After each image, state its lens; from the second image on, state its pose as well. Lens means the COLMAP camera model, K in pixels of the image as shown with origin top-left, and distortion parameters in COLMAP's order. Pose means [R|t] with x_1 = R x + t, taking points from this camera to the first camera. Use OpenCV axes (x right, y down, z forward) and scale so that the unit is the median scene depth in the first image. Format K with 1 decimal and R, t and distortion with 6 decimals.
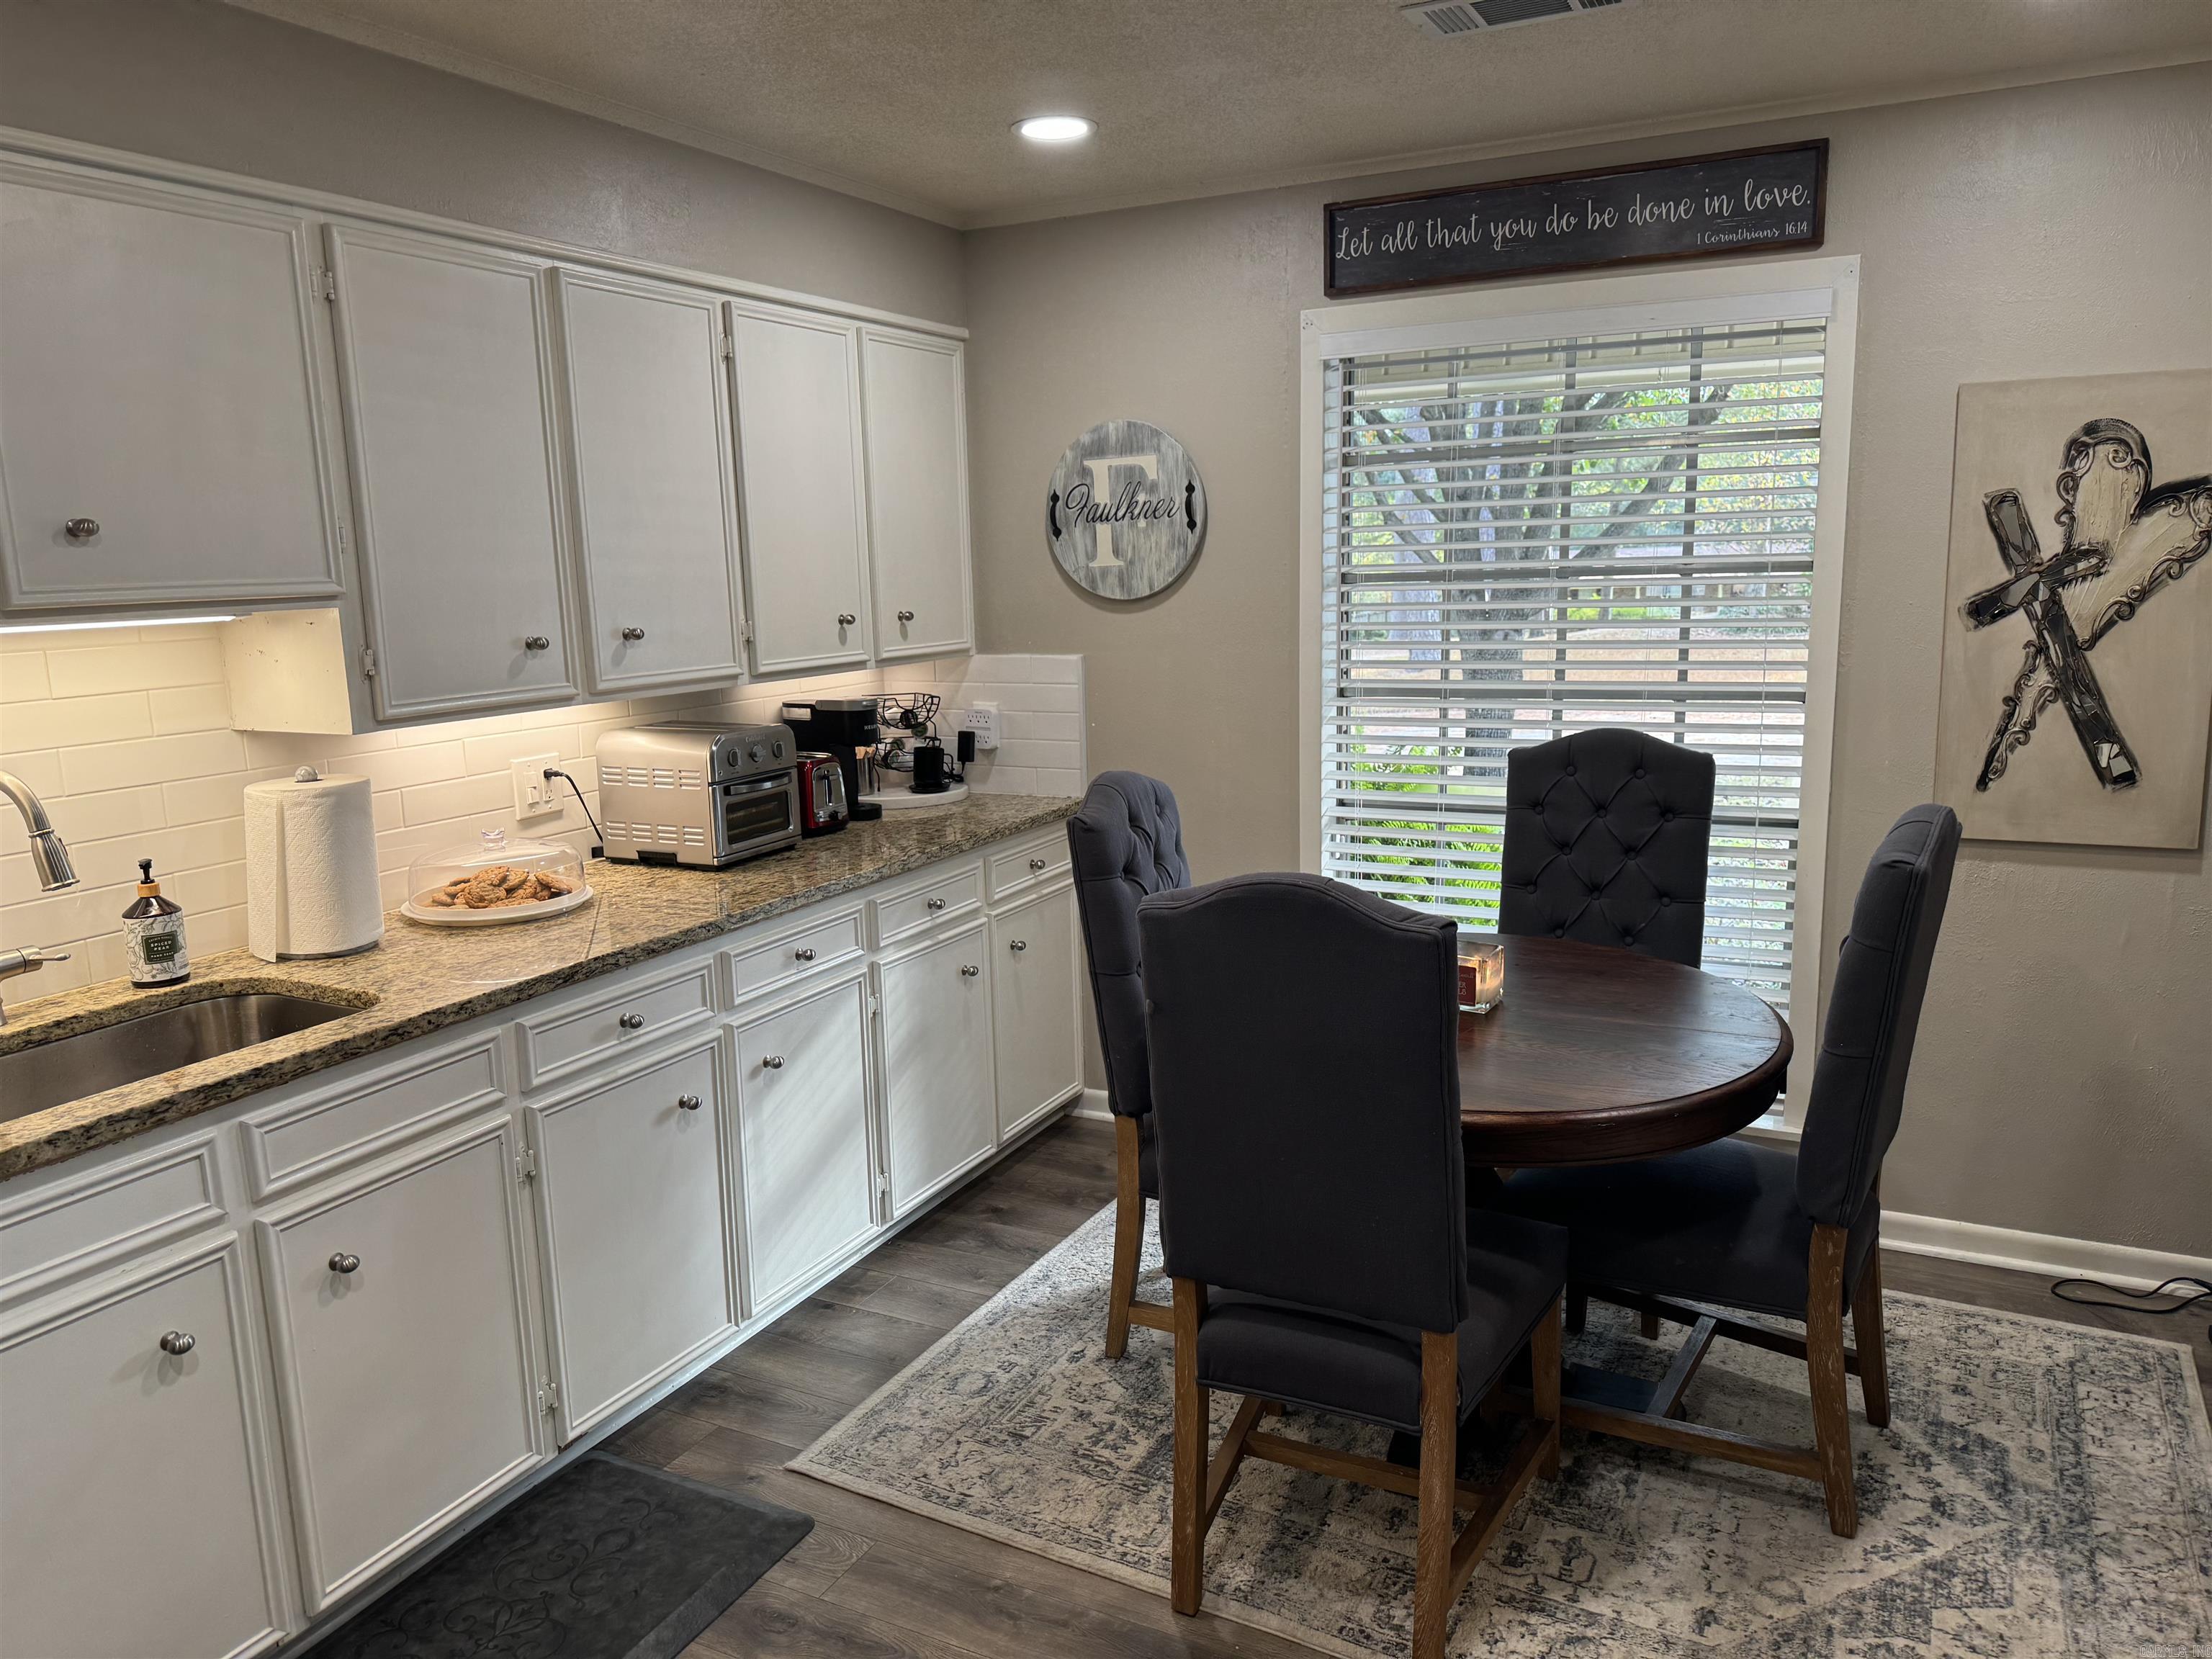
lens RADIAL K [[1556.3, 0, 1106.0], [0, 1556.3, 829.5], [0, 0, 1]] dist [0.006994, 0.009019]
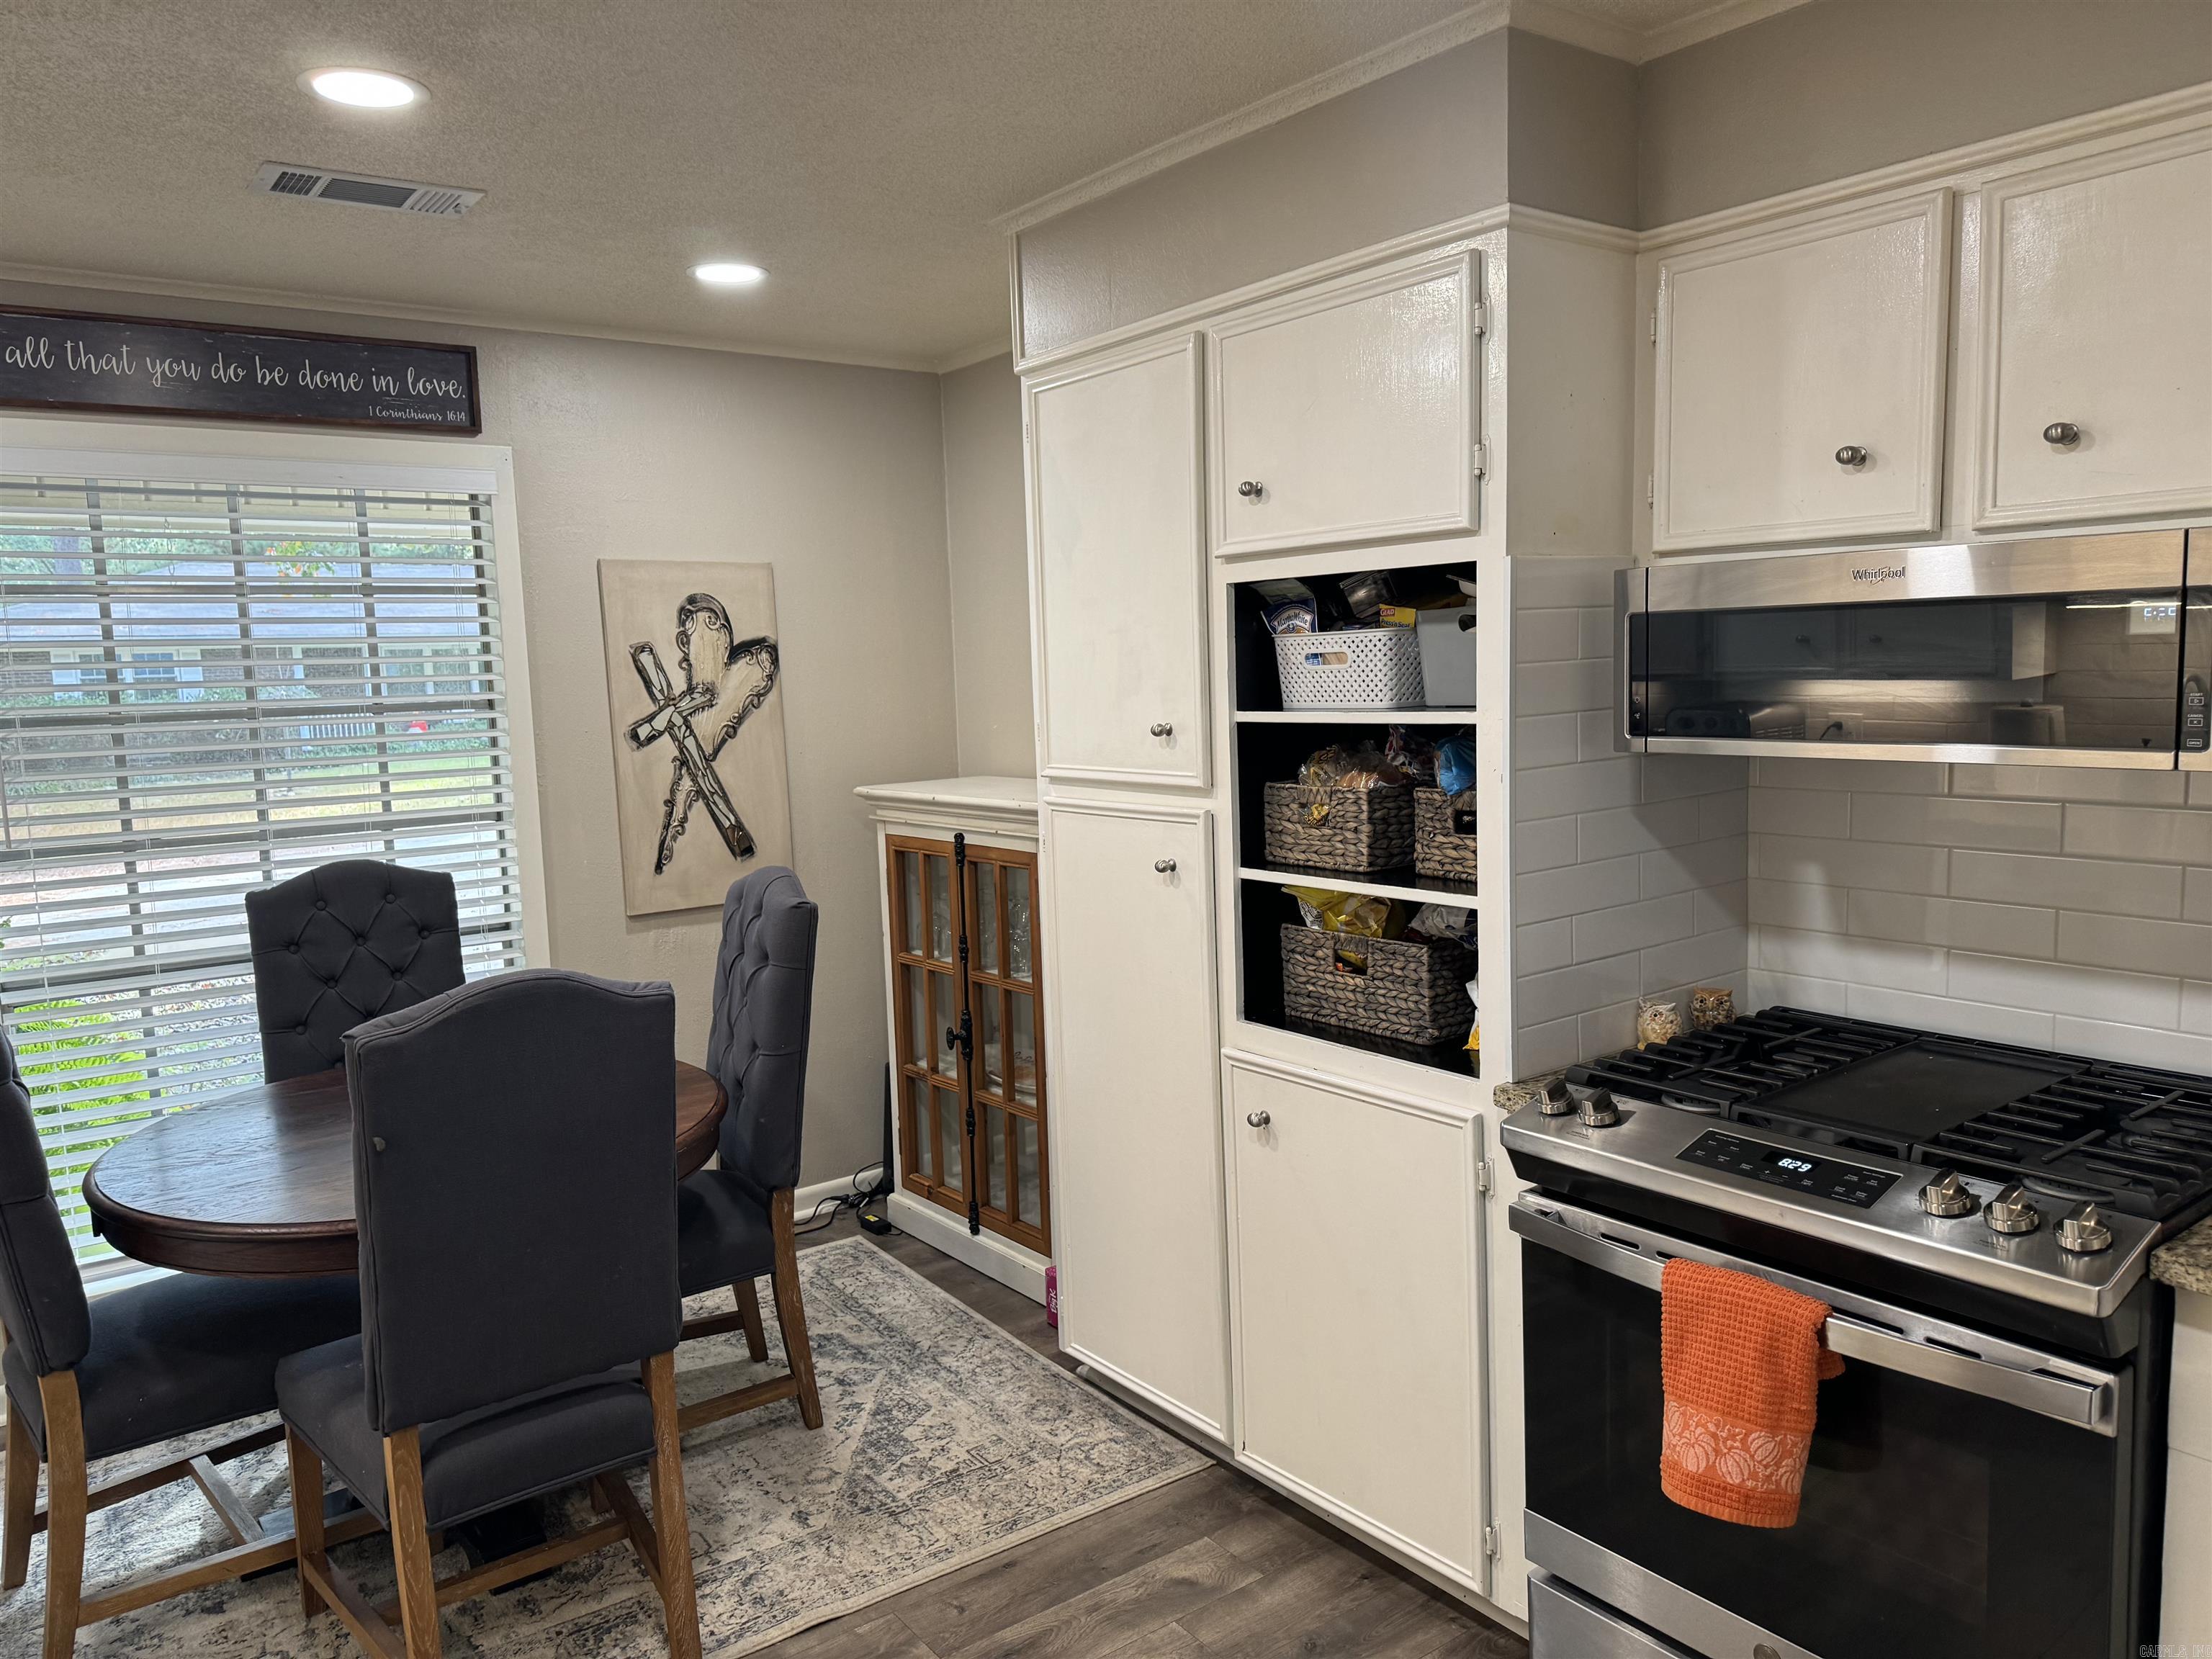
lens RADIAL K [[1513.3, 0, 1115.3], [0, 1513.3, 848.5], [0, 0, 1]] dist [0.004738, -0.019358]
pose [[0.460512, -0.095643, 0.882486, -0.375919], [0.170034, 0.985273, 0.018053, -0.004635], [-0.871216, 0.141739, 0.469993, 0.091205]]
